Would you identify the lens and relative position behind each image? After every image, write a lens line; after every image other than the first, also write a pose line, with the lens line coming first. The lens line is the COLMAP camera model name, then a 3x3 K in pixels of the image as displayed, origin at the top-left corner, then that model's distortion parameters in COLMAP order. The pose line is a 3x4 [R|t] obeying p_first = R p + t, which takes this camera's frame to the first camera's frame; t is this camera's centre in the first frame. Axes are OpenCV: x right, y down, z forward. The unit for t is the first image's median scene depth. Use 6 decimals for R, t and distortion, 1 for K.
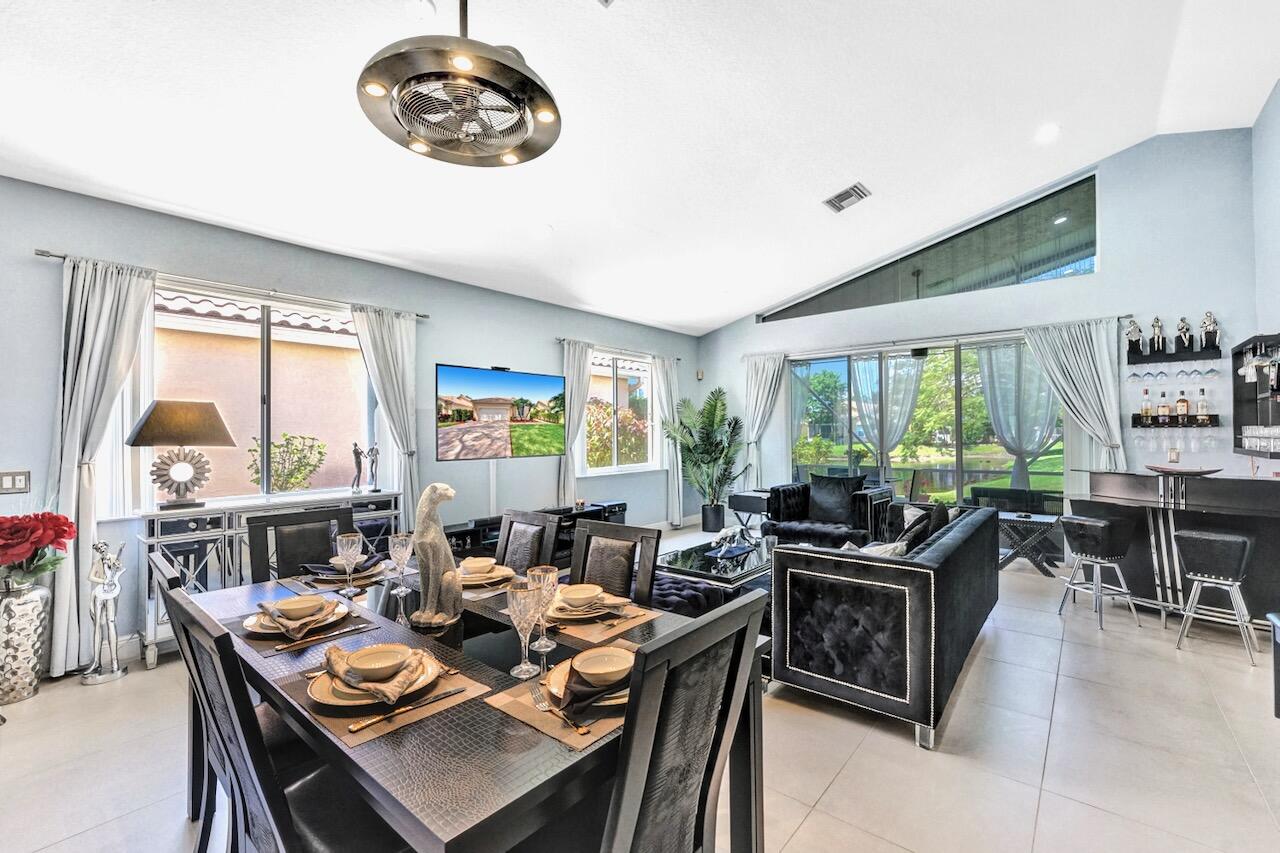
lens RADIAL K [[535.7, 0, 640.0], [0, 535.7, 426.5], [0, 0, 1]] dist [-0.000445, 0.000101]
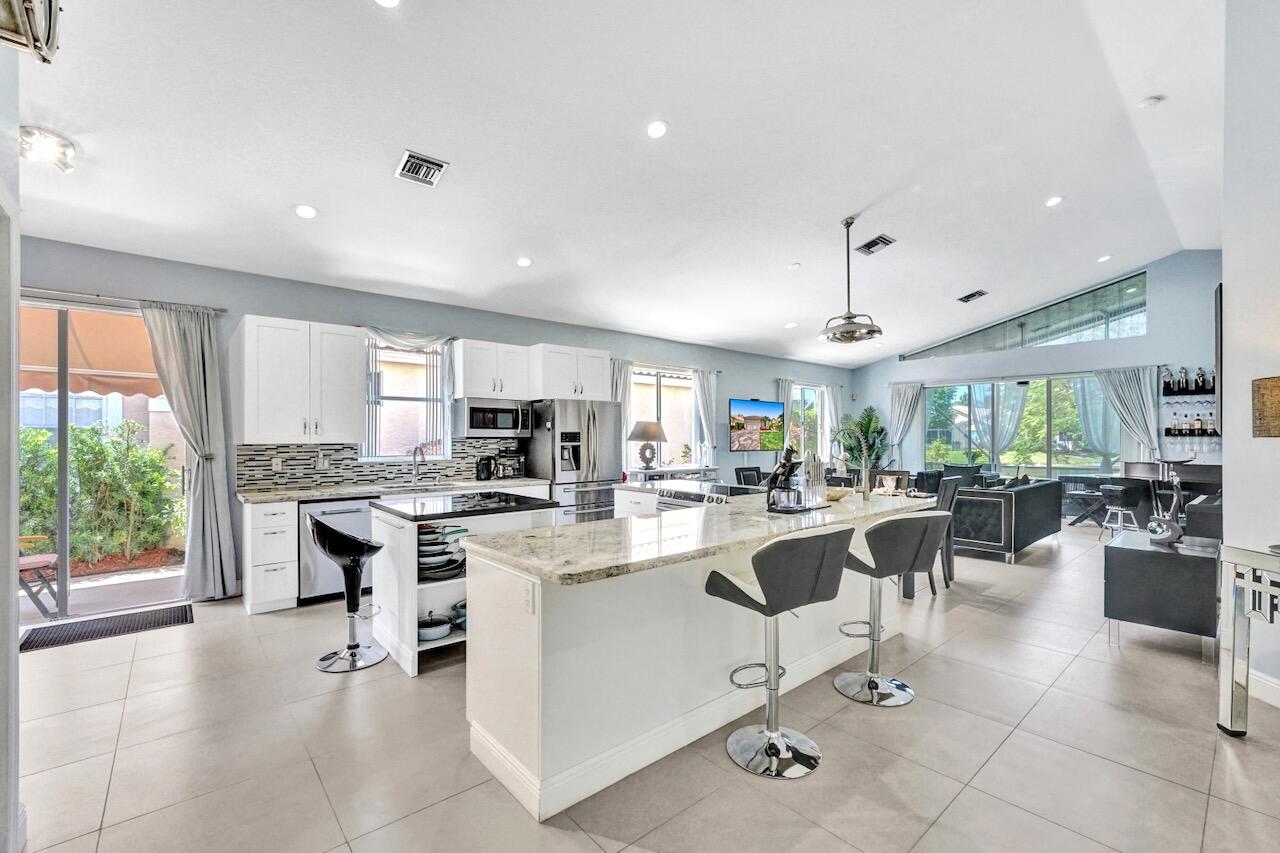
lens RADIAL K [[536.4, 0, 643.4], [0, 536.4, 433.1], [0, 0, 1]] dist [-0.009218, 0.000140]
pose [[0.987469, 0.007127, -0.157653, -0.345620], [-0.006255, 0.999962, 0.006026, -0.007530], [0.157690, -0.004964, 0.987476, -0.776508]]
